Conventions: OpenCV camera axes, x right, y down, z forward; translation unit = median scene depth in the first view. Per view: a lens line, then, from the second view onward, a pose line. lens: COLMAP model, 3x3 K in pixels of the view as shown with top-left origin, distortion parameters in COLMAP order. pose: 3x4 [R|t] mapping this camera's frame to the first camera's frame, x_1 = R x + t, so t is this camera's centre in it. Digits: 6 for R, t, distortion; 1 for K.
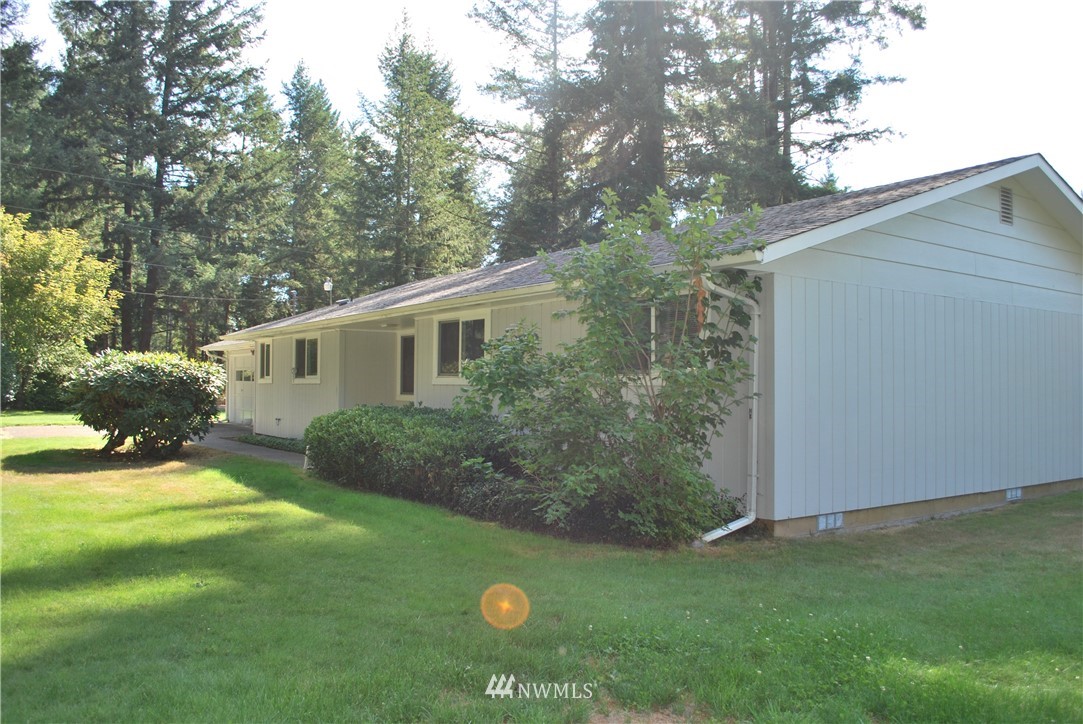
lens RADIAL K [[834.3, 0, 553.2], [0, 834.3, 365.3], [0, 0, 1]] dist [-0.066308, 0.000351]
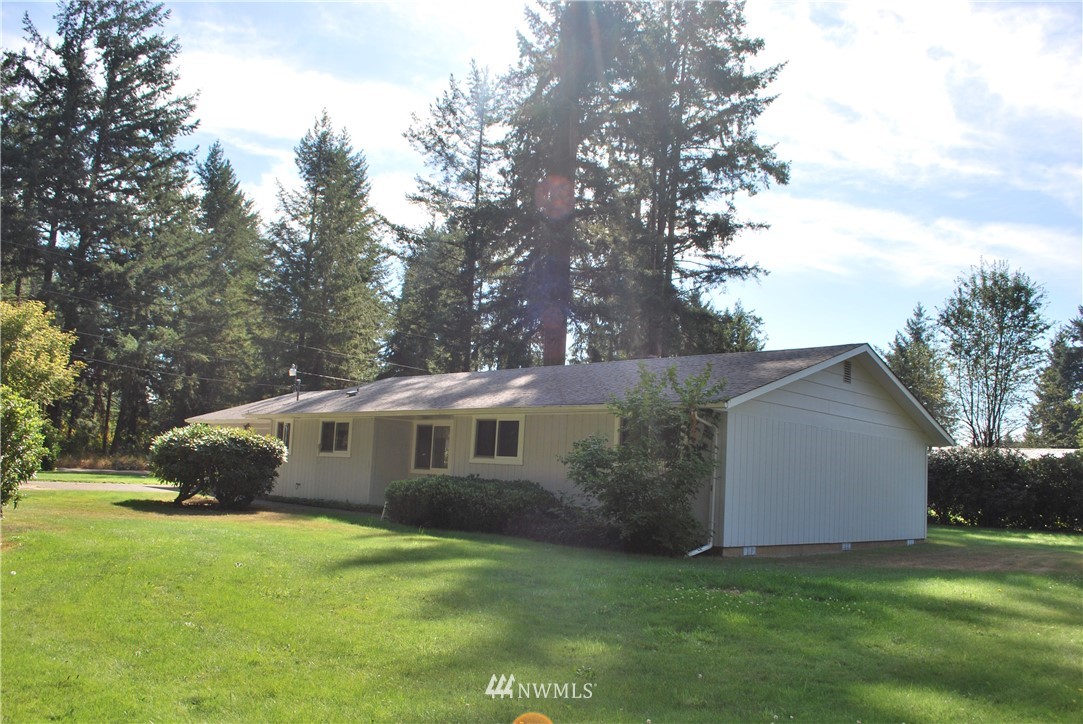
lens RADIAL K [[845.4, 0, 539.5], [0, 845.4, 398.4], [0, 0, 1]] dist [-0.111616, 0.050337]
pose [[0.985935, 0.058935, 0.156391, -0.077763], [-0.049206, 0.996647, -0.065372, 0.000283], [-0.159719, 0.056757, 0.985529, -0.136550]]
